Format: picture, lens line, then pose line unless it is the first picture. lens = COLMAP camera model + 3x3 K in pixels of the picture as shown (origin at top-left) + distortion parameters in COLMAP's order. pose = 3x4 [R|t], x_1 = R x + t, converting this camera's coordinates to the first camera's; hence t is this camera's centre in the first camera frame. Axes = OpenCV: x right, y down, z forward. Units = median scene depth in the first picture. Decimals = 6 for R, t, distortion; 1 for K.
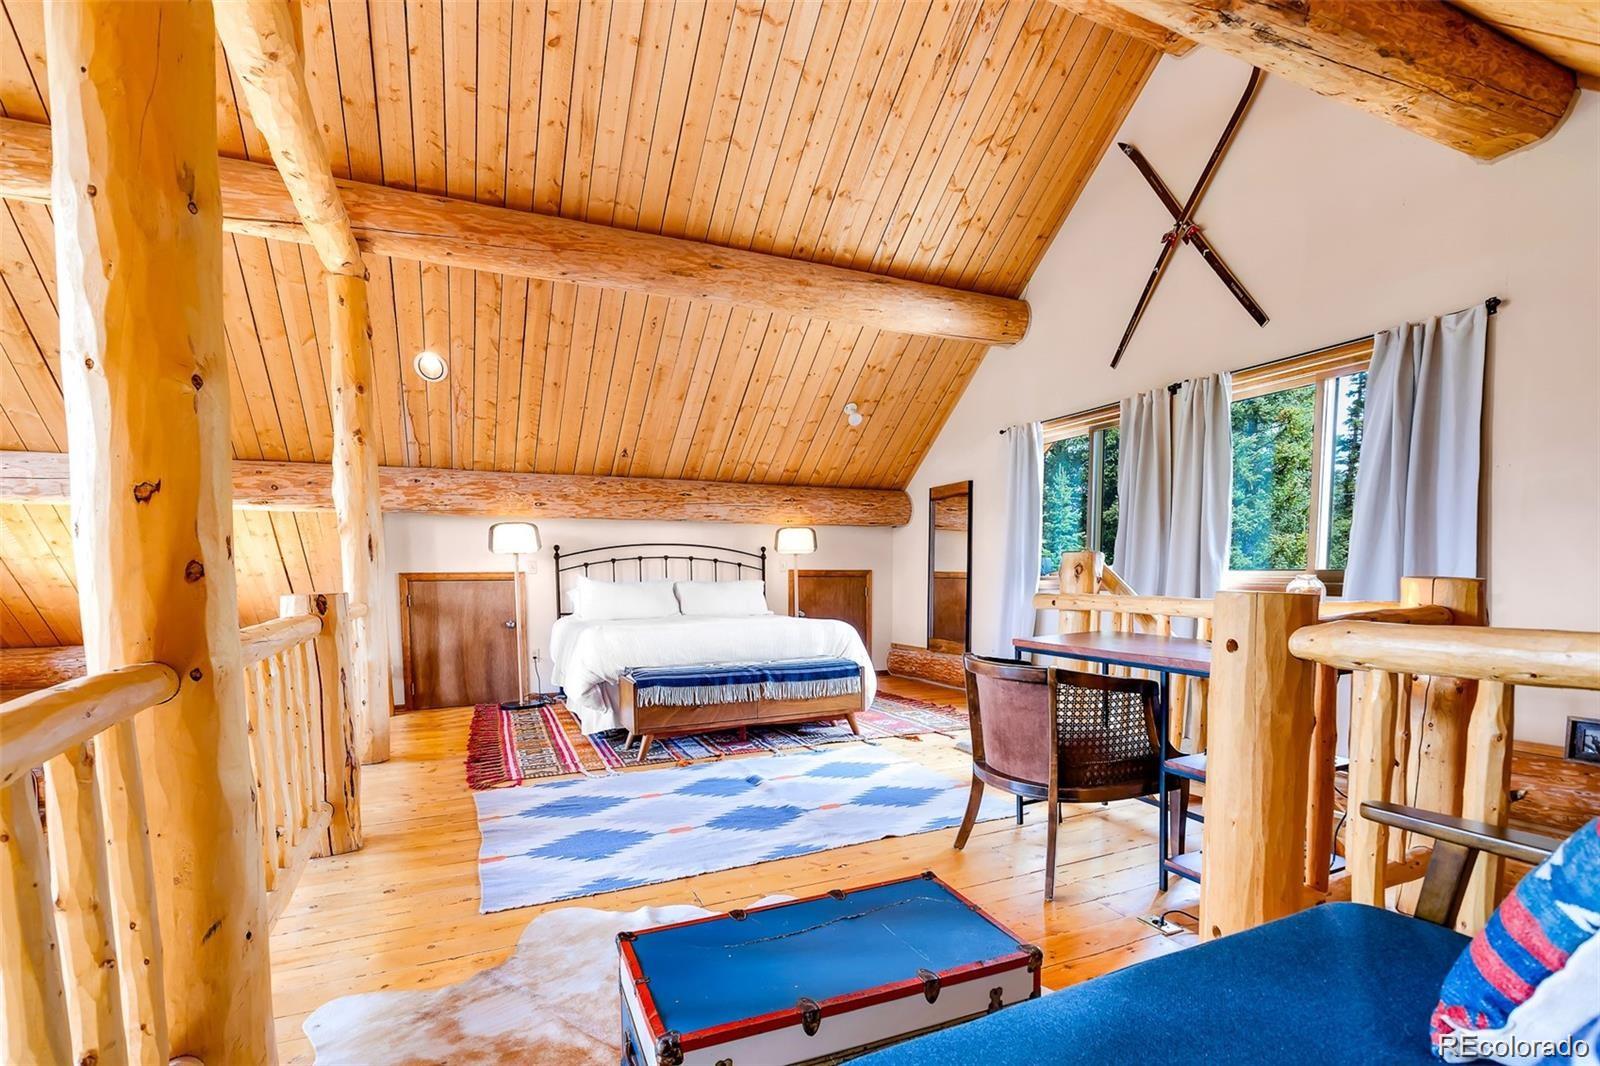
lens RADIAL K [[730.6, 0, 799.1], [0, 730.6, 622.5], [0, 0, 1]] dist [0.000250, -0.000048]
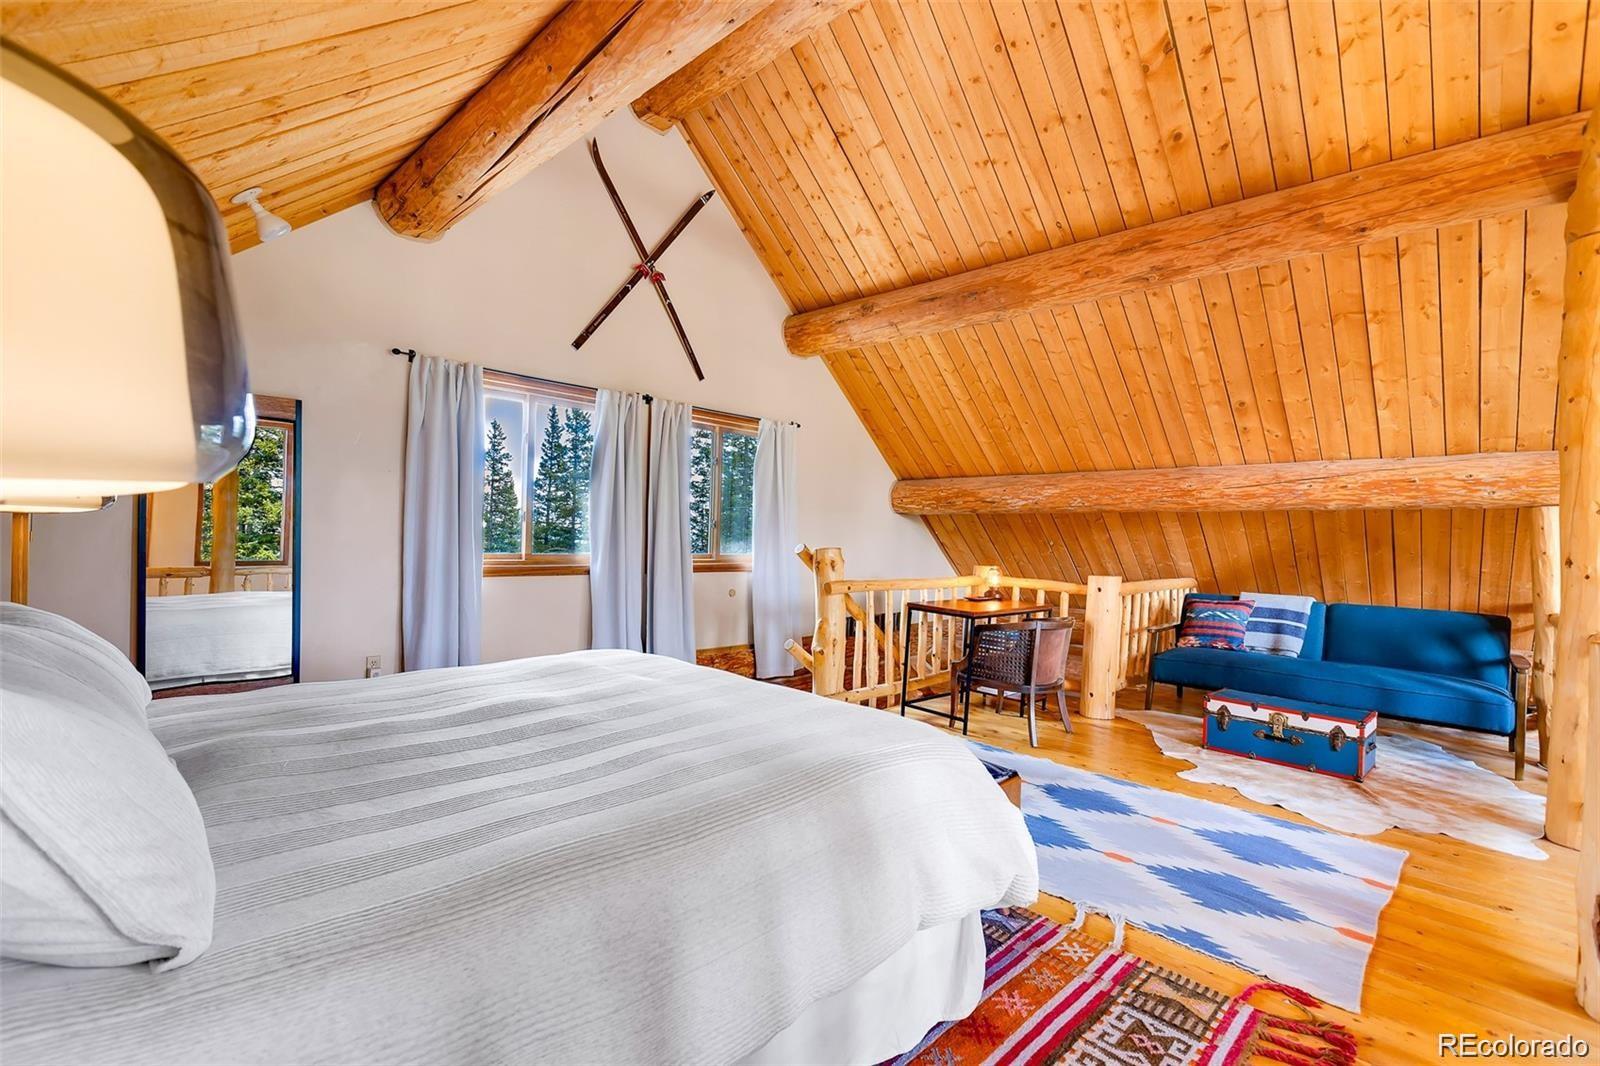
lens RADIAL K [[681.7, 0, 800.0], [0, 681.7, 533.0], [0, 0, 1]] dist [0.000658, 0.000080]
pose [[-0.329458, 0.006316, 0.944149, -0.762791], [0.043755, 0.999005, 0.008585, -0.139732], [-0.943156, 0.044139, -0.329407, 1.485250]]
